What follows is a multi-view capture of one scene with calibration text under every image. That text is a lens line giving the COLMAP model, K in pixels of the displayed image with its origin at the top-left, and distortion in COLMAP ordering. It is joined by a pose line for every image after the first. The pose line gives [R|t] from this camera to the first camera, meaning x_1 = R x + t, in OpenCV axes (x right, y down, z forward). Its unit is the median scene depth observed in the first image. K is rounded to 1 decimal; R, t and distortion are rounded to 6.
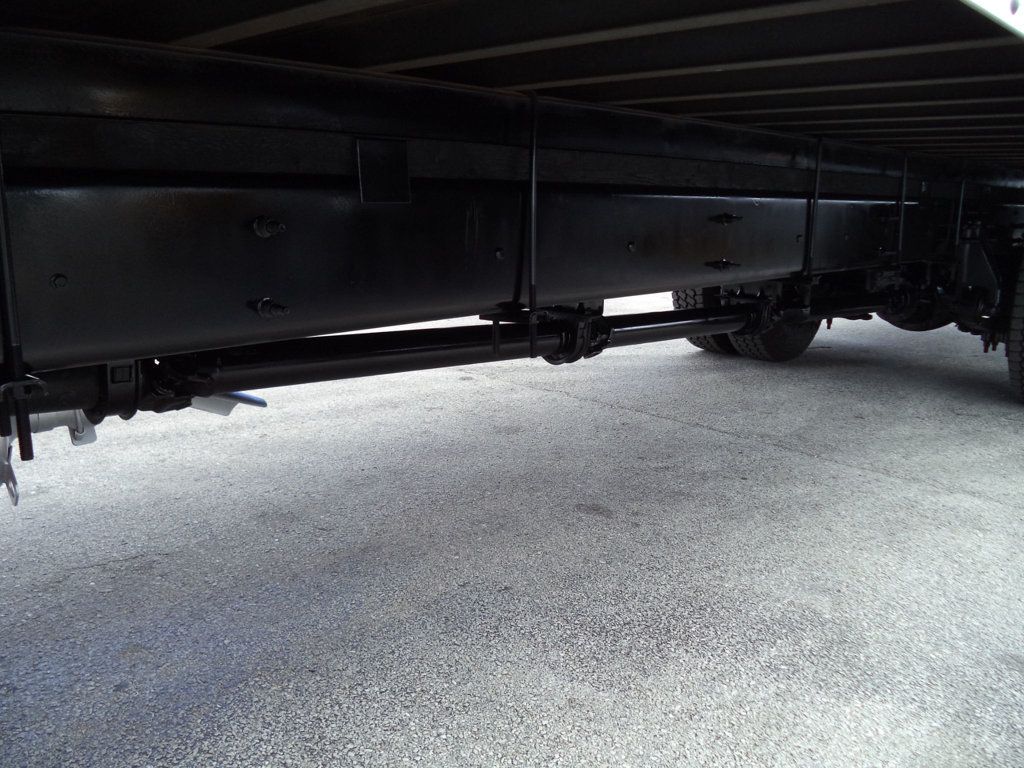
lens RADIAL K [[822.7, 0, 524.8], [0, 822.7, 383.7], [0, 0, 1]] dist [-0.012472, -0.004968]
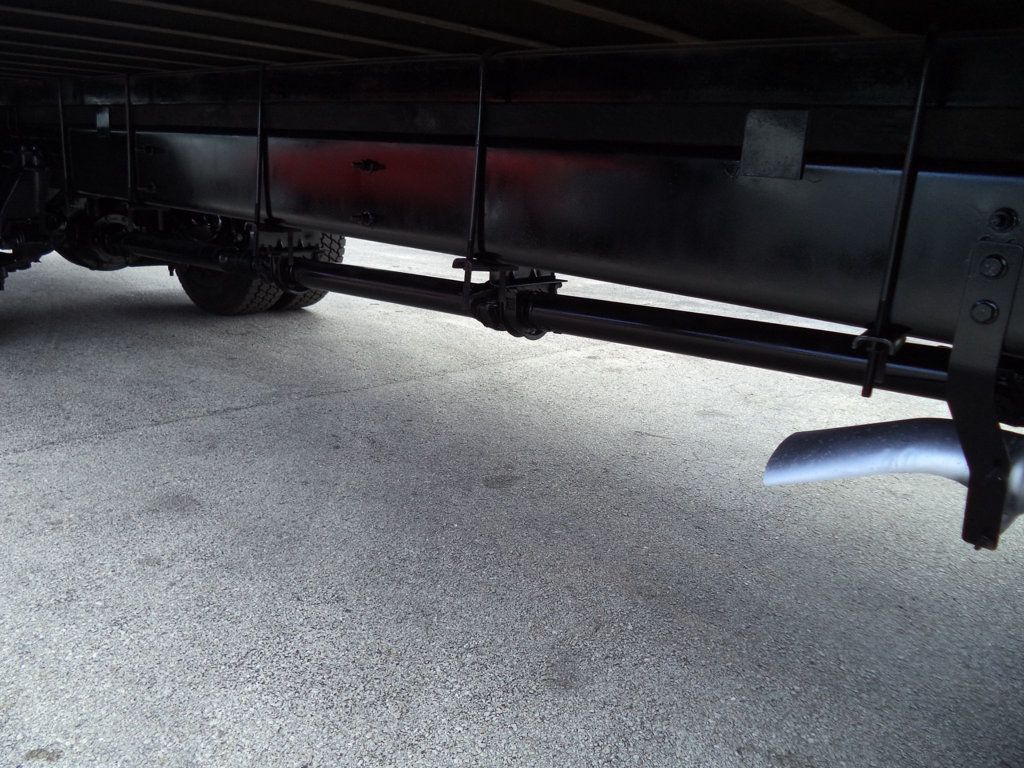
lens RADIAL K [[822.7, 0, 524.8], [0, 822.7, 383.7], [0, 0, 1]] dist [-0.012472, -0.004968]
pose [[0.033140, -0.294396, 0.955109, -0.690933], [0.176743, 0.942299, 0.284315, -0.193297], [-0.983699, 0.159386, 0.083260, 0.753642]]
